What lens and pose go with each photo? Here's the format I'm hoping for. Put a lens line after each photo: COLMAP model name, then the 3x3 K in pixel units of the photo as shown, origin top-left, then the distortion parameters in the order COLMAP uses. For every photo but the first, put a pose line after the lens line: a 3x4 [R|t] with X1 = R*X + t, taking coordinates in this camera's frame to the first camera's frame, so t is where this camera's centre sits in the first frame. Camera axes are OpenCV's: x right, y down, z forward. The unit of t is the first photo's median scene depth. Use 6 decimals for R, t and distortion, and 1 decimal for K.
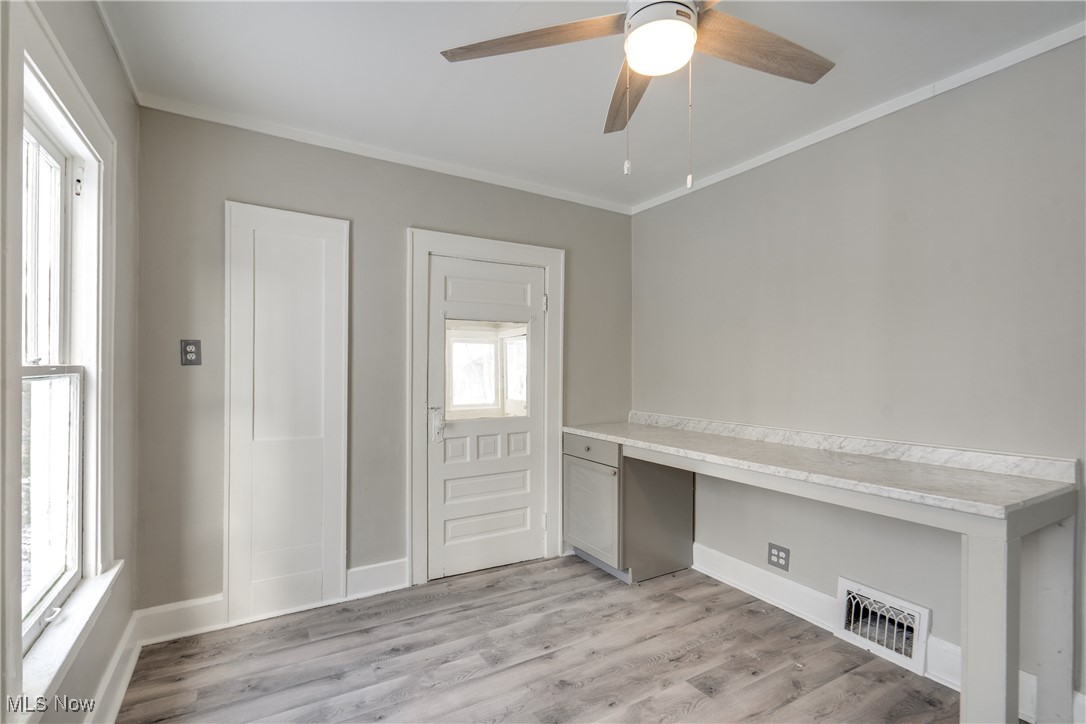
lens RADIAL K [[511.9, 0, 564.4], [0, 511.9, 370.8], [0, 0, 1]] dist [-0.009521, 0.005085]
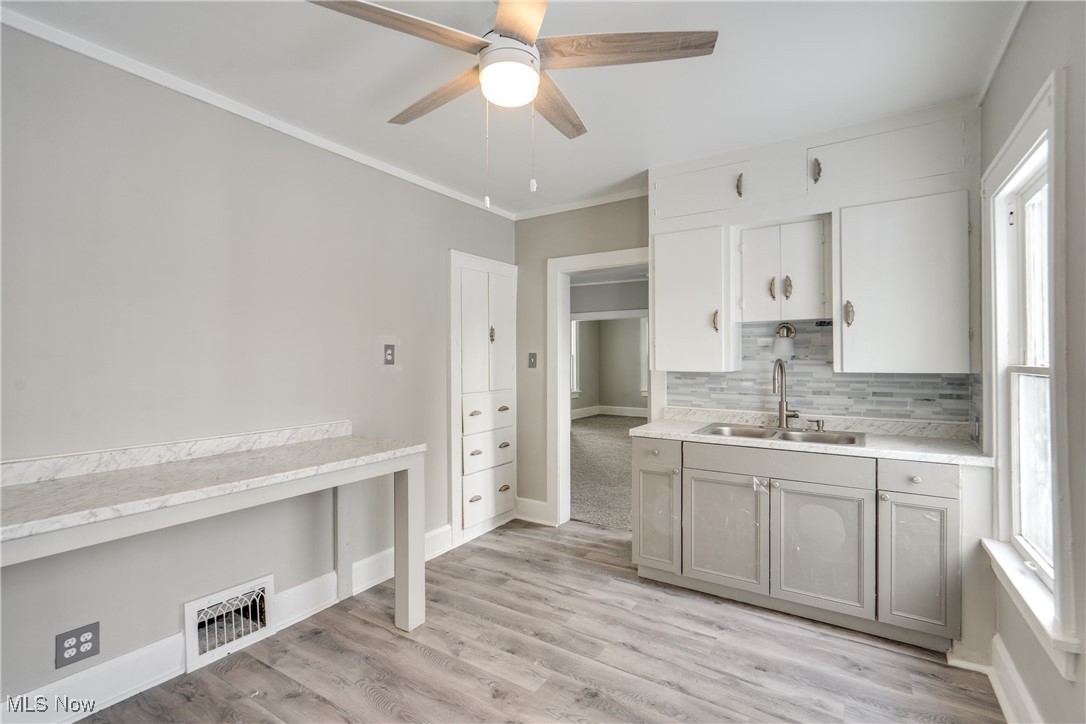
lens RADIAL K [[511.9, 0, 540.4], [0, 511.9, 360.3], [0, 0, 1]] dist [-0.009521, 0.005085]
pose [[-0.443521, 0.003088, 0.896259, -0.482140], [0.006365, 0.999980, -0.000296, -0.005737], [-0.896242, 0.005574, -0.443531, 0.801541]]
